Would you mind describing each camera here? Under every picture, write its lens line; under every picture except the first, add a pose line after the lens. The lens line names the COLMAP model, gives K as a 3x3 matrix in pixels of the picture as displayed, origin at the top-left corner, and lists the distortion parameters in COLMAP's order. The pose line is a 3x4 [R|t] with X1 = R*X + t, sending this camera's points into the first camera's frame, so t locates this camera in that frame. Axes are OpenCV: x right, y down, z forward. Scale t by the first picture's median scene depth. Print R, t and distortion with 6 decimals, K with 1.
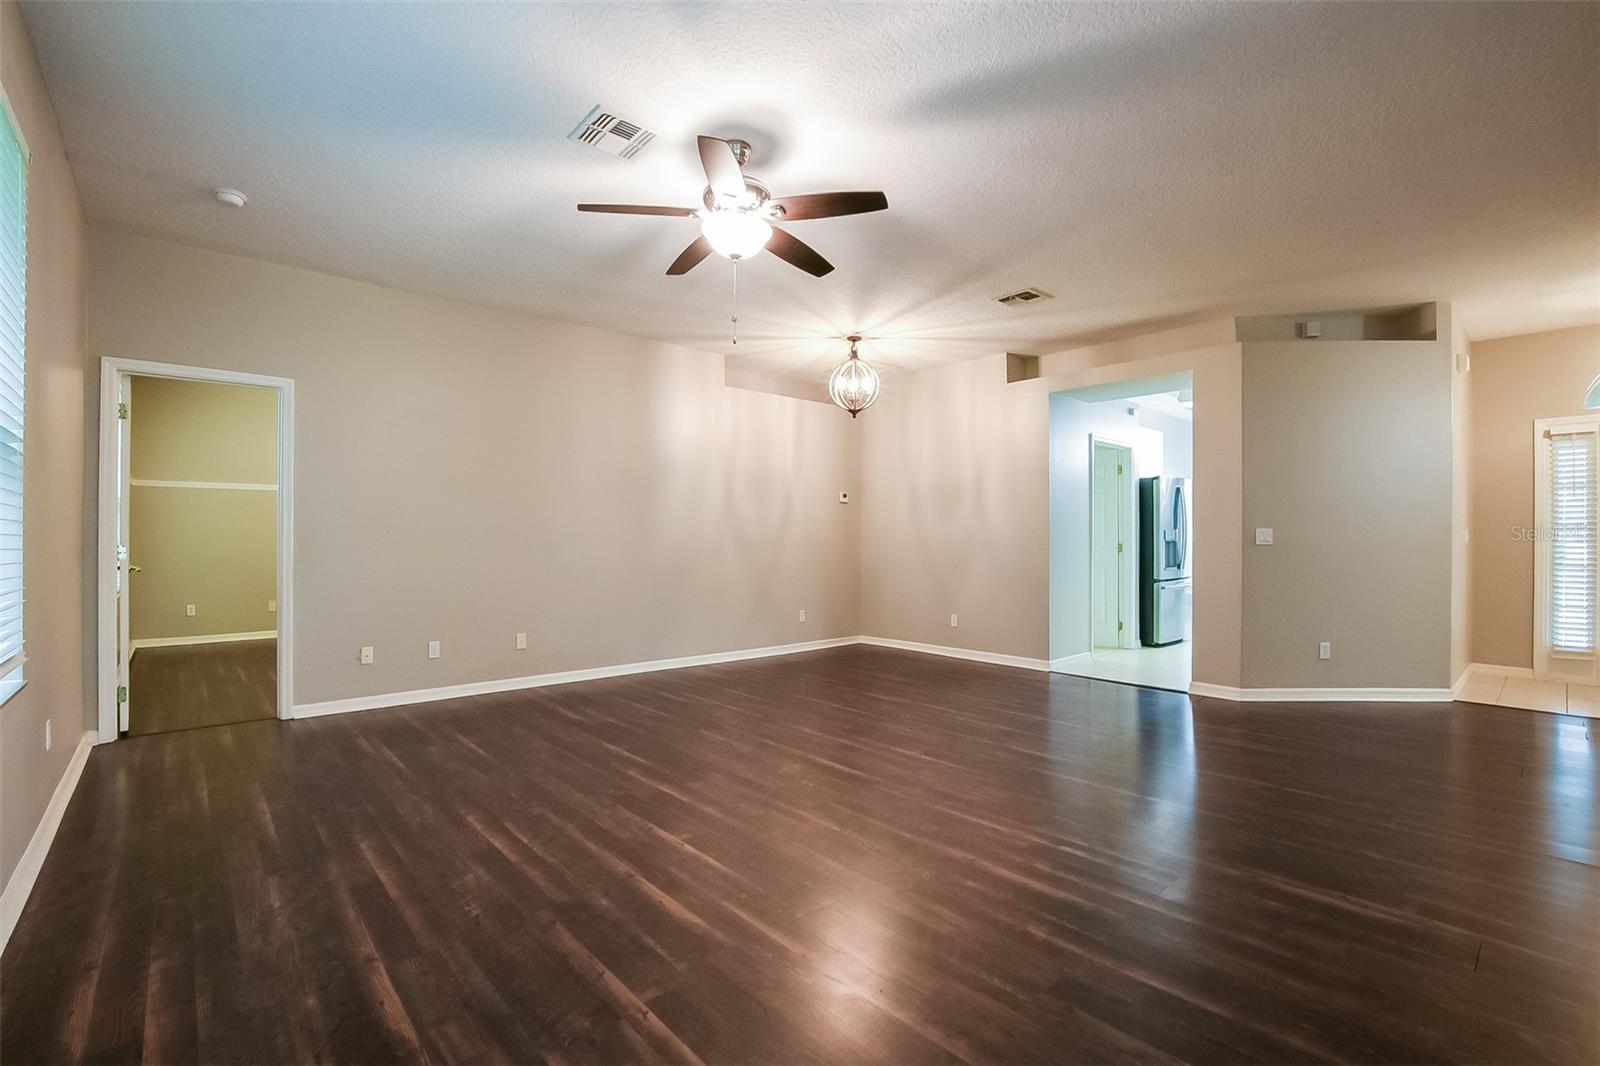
lens RADIAL K [[709.8, 0, 805.3], [0, 709.8, 537.9], [0, 0, 1]] dist [-0.035087, 0.007656]
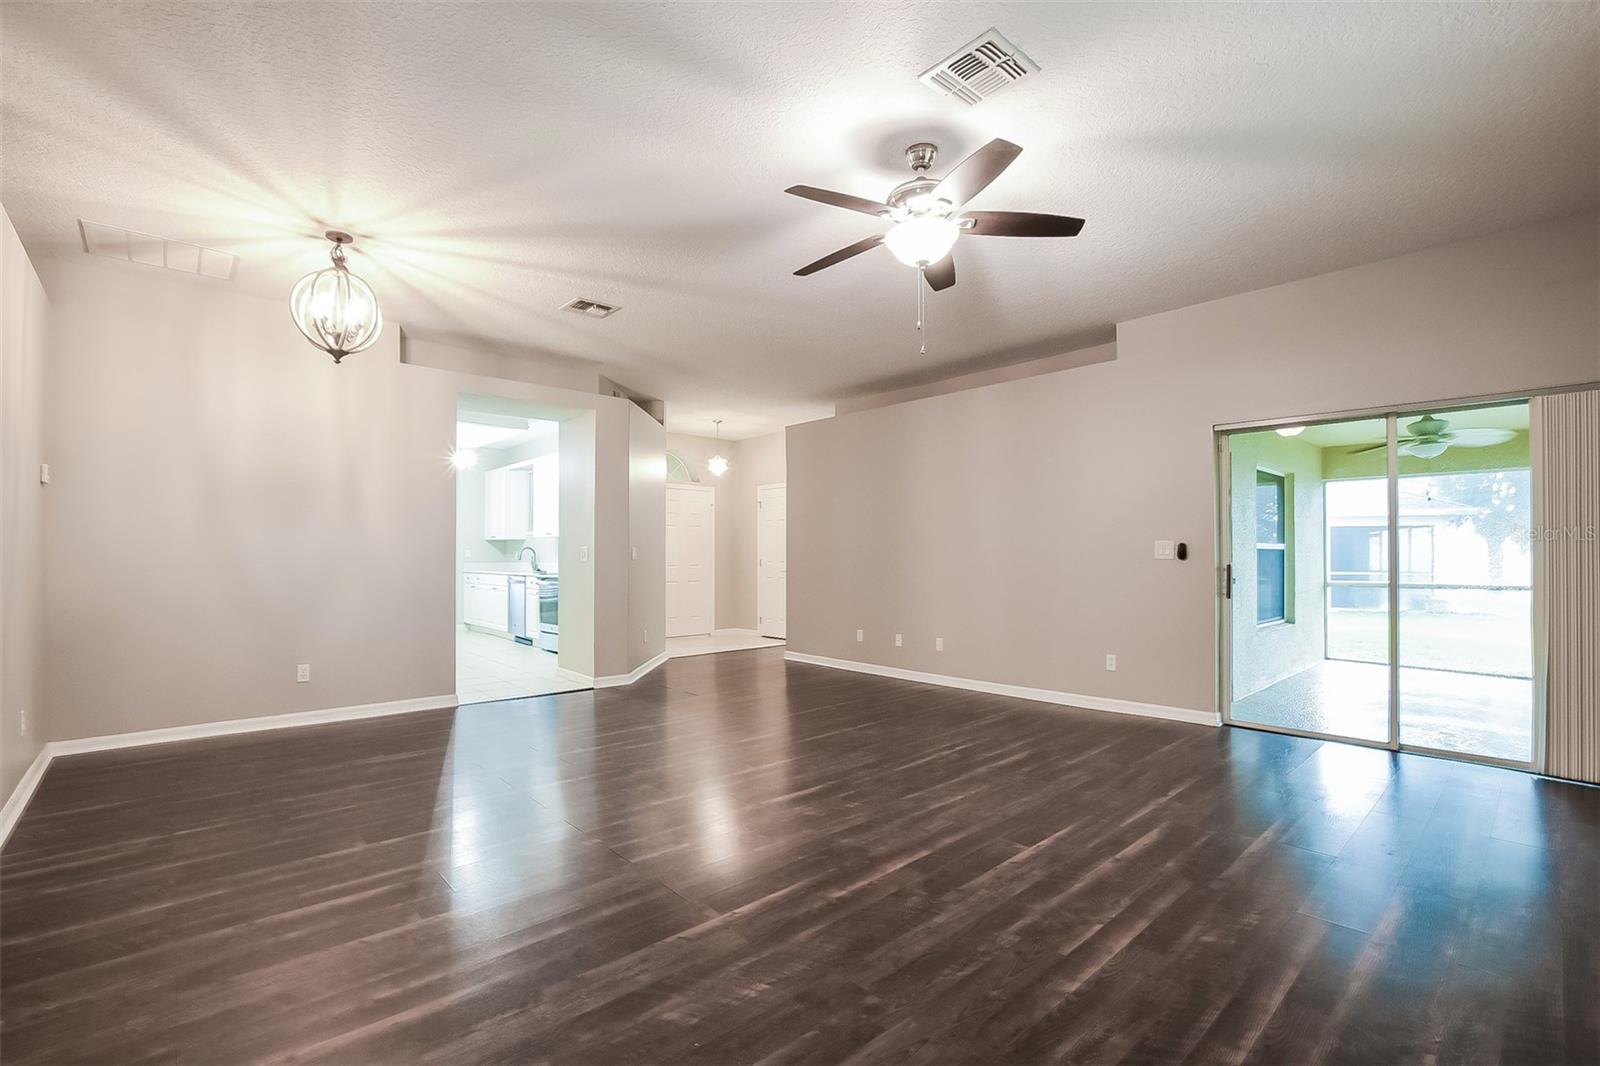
lens RADIAL K [[709.8, 0, 762.1], [0, 709.8, 549.0], [0, 0, 1]] dist [-0.035087, 0.007656]
pose [[0.020137, 0.007563, 0.999769, -1.146312], [-0.001715, 0.999970, -0.007530, -0.002012], [-0.999796, -0.001563, 0.020150, 1.288876]]
